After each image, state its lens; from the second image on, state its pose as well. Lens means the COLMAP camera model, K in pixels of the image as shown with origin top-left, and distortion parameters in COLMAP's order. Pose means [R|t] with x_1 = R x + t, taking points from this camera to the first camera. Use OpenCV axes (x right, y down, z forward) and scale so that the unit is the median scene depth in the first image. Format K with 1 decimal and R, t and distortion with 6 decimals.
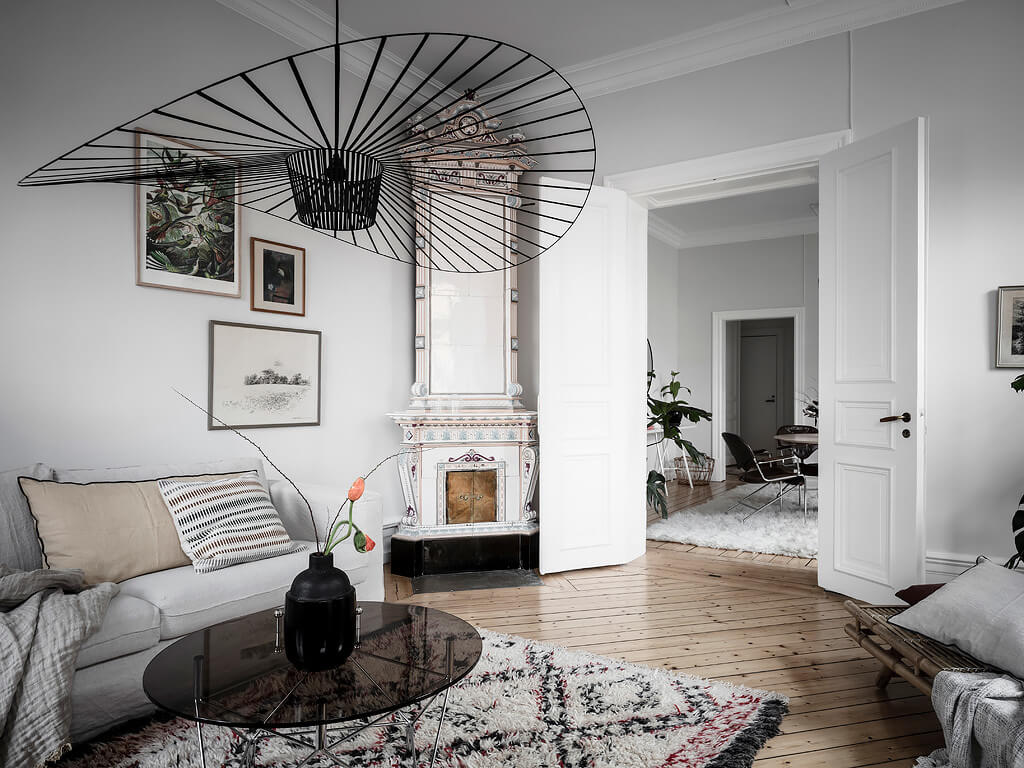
lens RADIAL K [[622.0, 0, 502.2], [0, 622.0, 388.6], [0, 0, 1]] dist [0.004935, 0.000180]
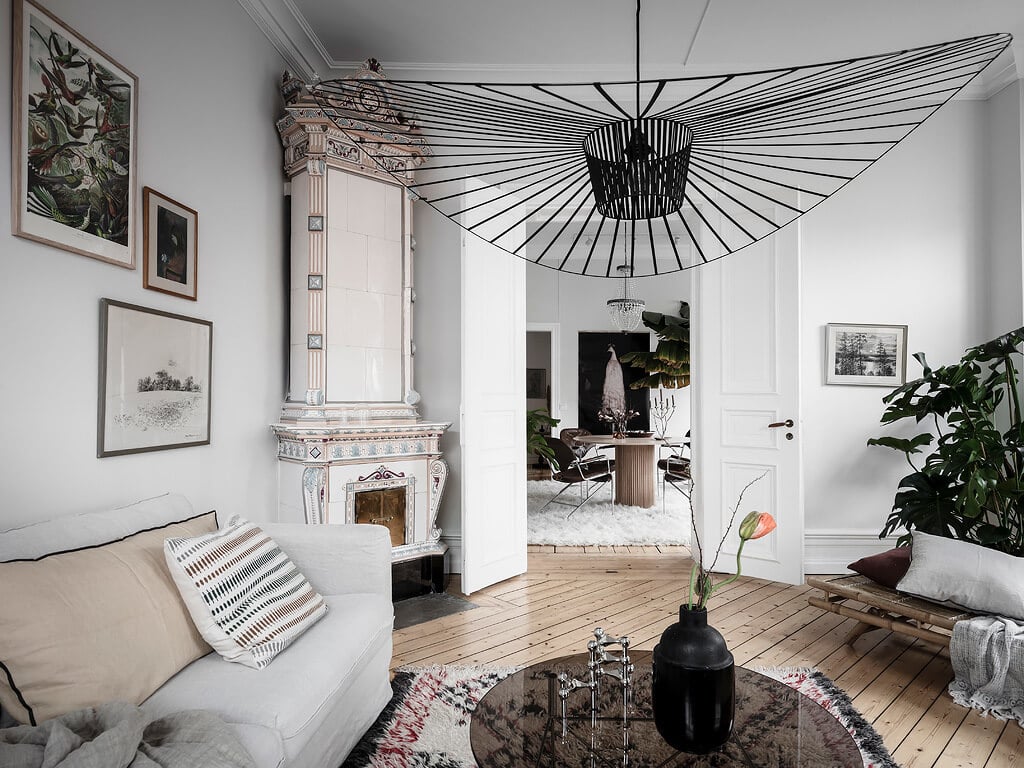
lens RADIAL K [[622.0, 0, 500.5], [0, 622.0, 384.5], [0, 0, 1]] dist [0.004935, 0.000180]
pose [[0.870550, 0.014041, 0.491879, -0.401756], [-0.008521, 0.999873, -0.013462, -0.008208], [-0.492005, 0.007528, 0.870560, 0.173888]]
